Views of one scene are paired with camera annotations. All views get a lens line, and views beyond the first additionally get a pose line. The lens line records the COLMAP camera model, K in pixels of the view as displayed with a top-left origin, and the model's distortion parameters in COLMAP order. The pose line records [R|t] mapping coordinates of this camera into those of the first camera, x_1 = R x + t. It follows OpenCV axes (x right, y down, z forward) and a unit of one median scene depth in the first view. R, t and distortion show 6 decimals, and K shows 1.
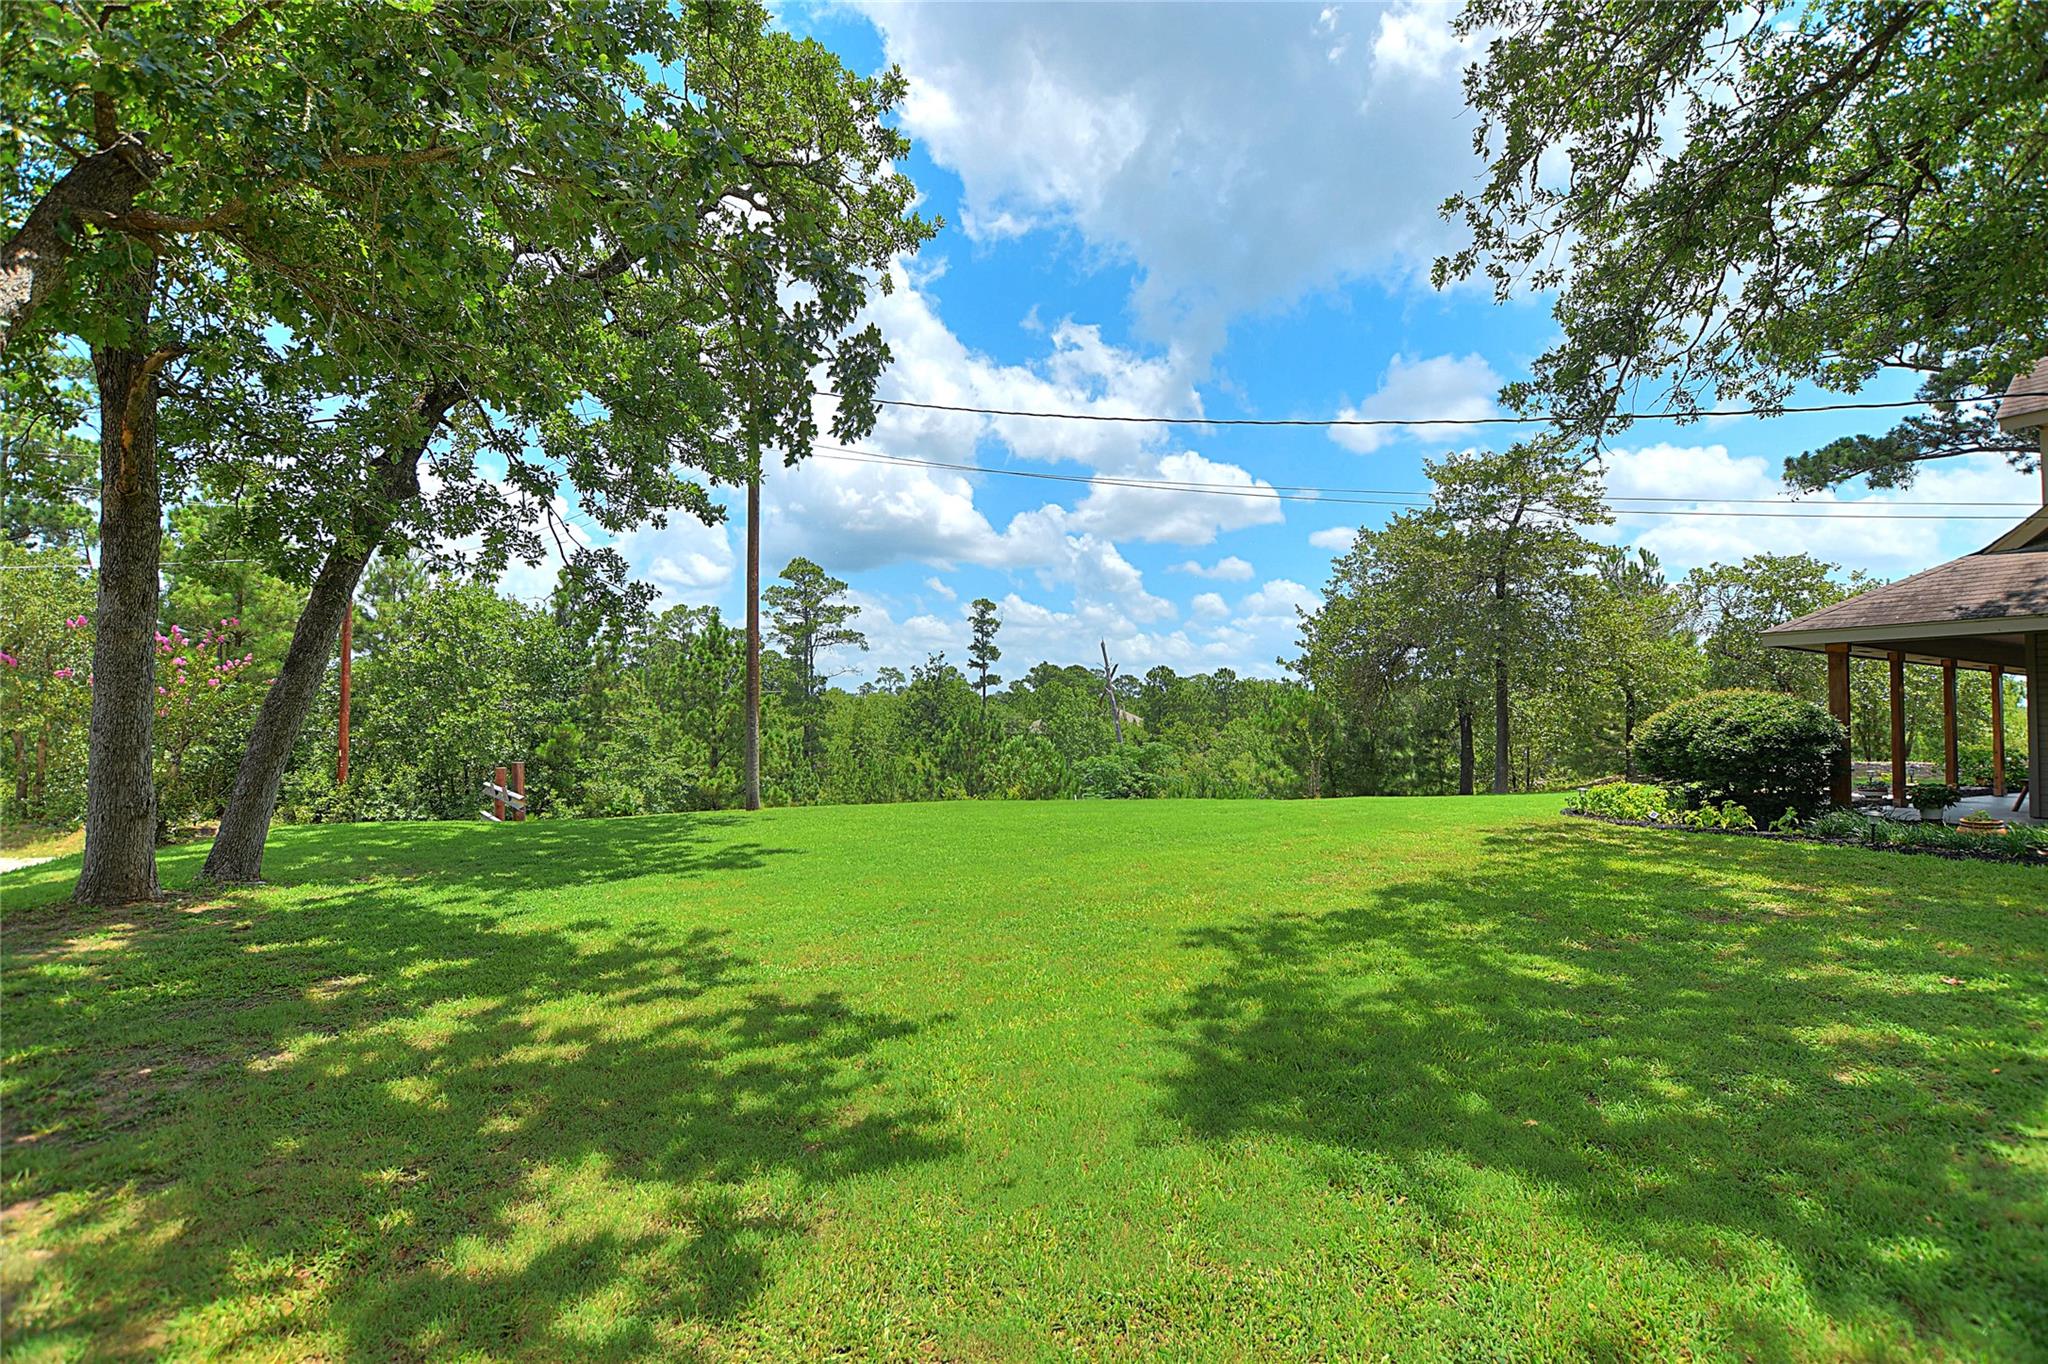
lens RADIAL K [[904.7, 0, 1024.5], [0, 904.7, 670.7], [0, 0, 1]] dist [-0.024993, 0.000259]
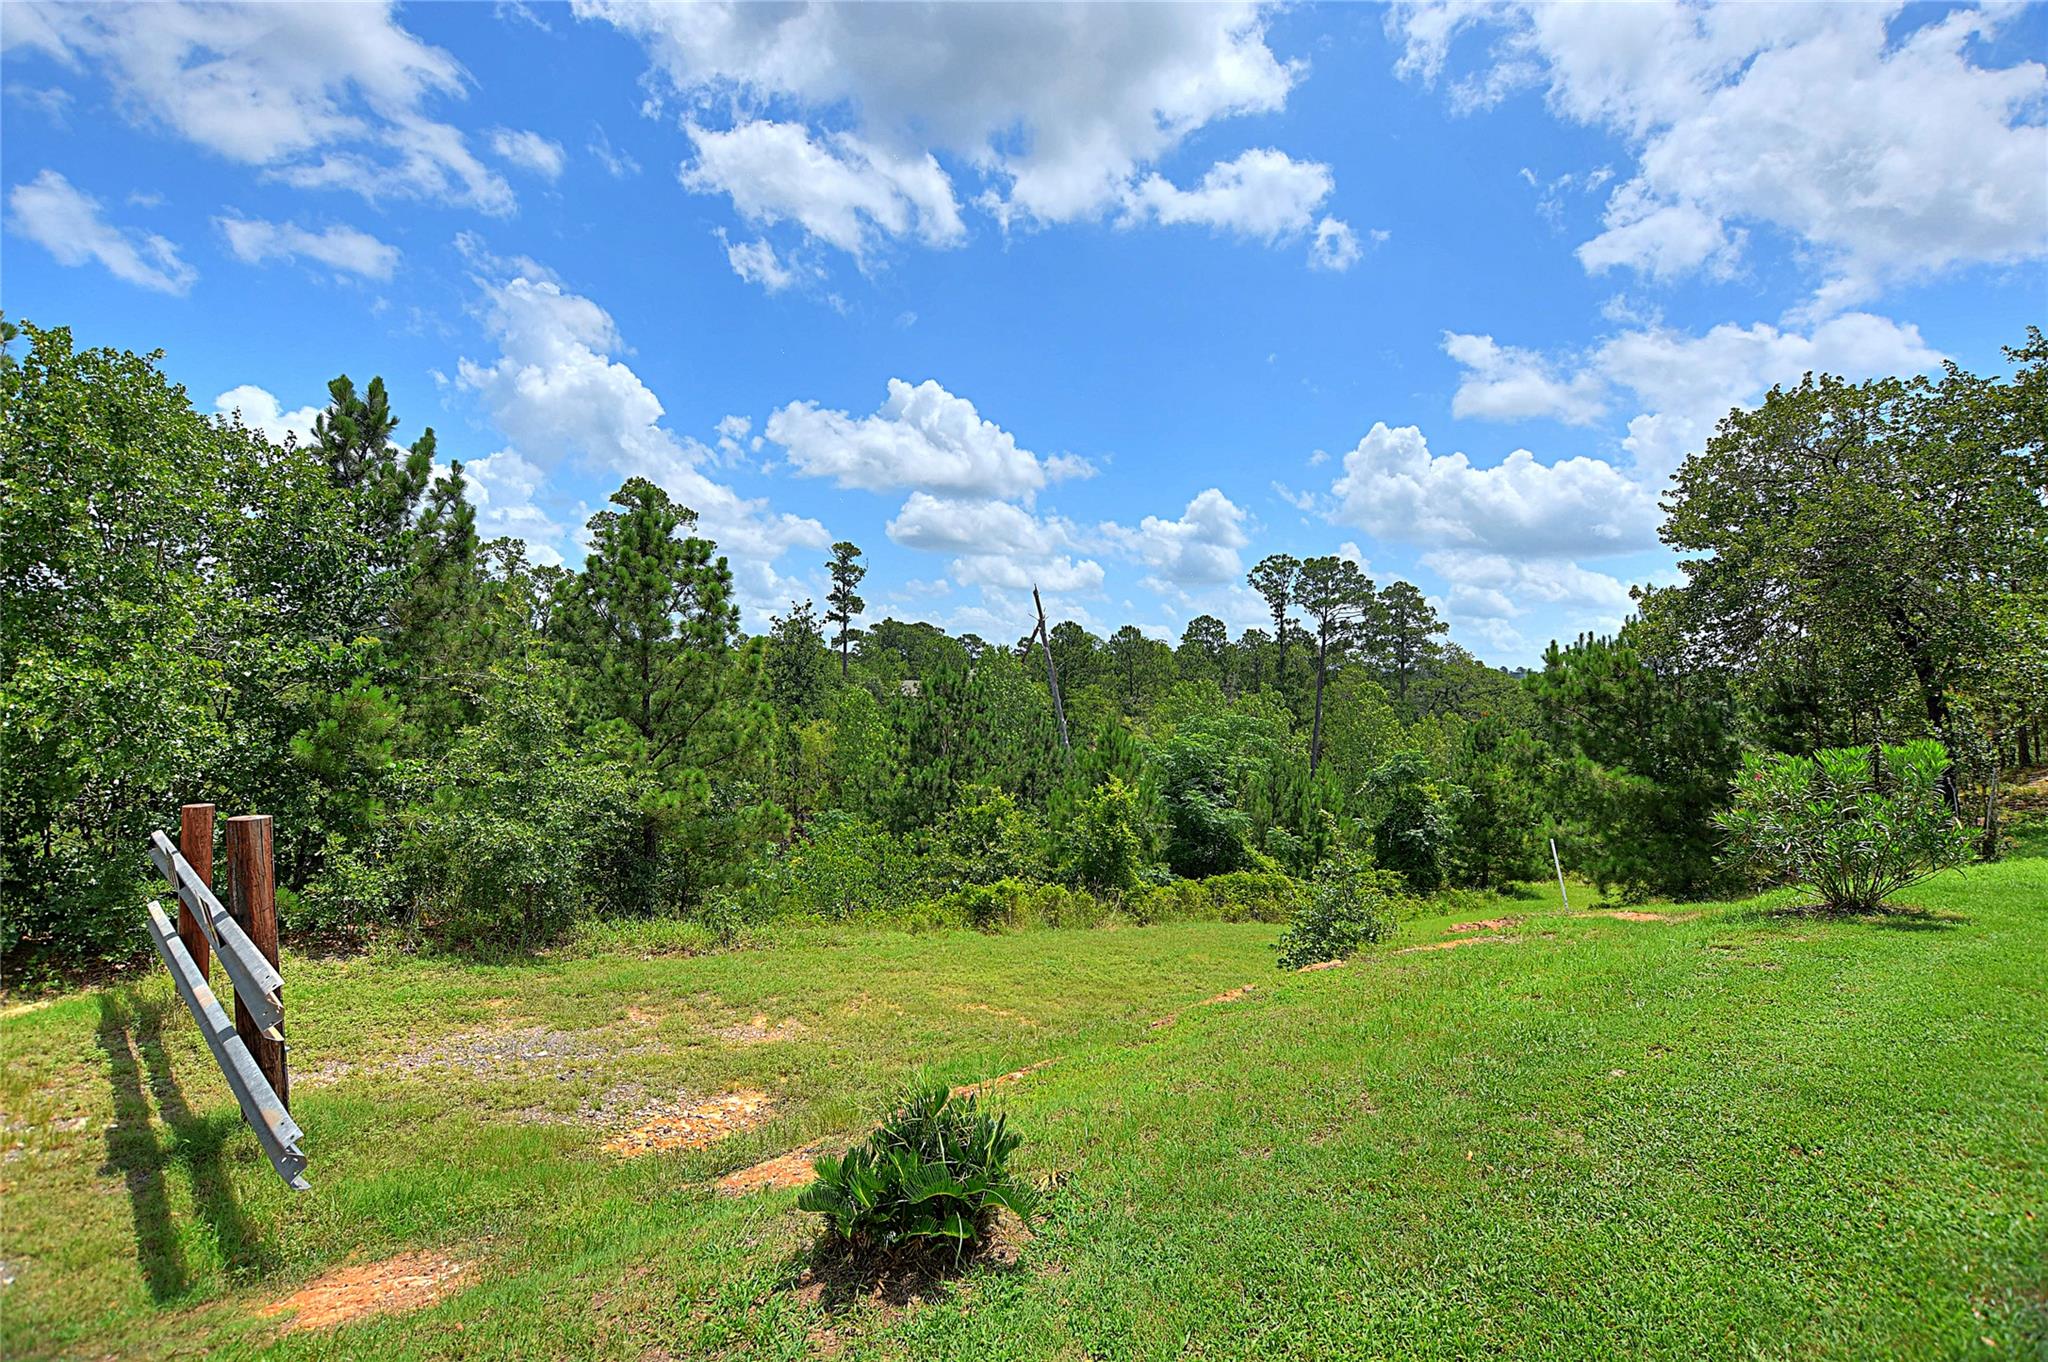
lens RADIAL K [[896.2, 0, 1011.7], [0, 896.2, 678.3], [0, 0, 1]] dist [-0.027673, -0.000173]
pose [[0.979135, 0.007918, 0.203056, -0.066119], [-0.018441, 0.998580, 0.049983, 0.006217], [-0.202372, -0.052684, 0.977891, 0.117860]]
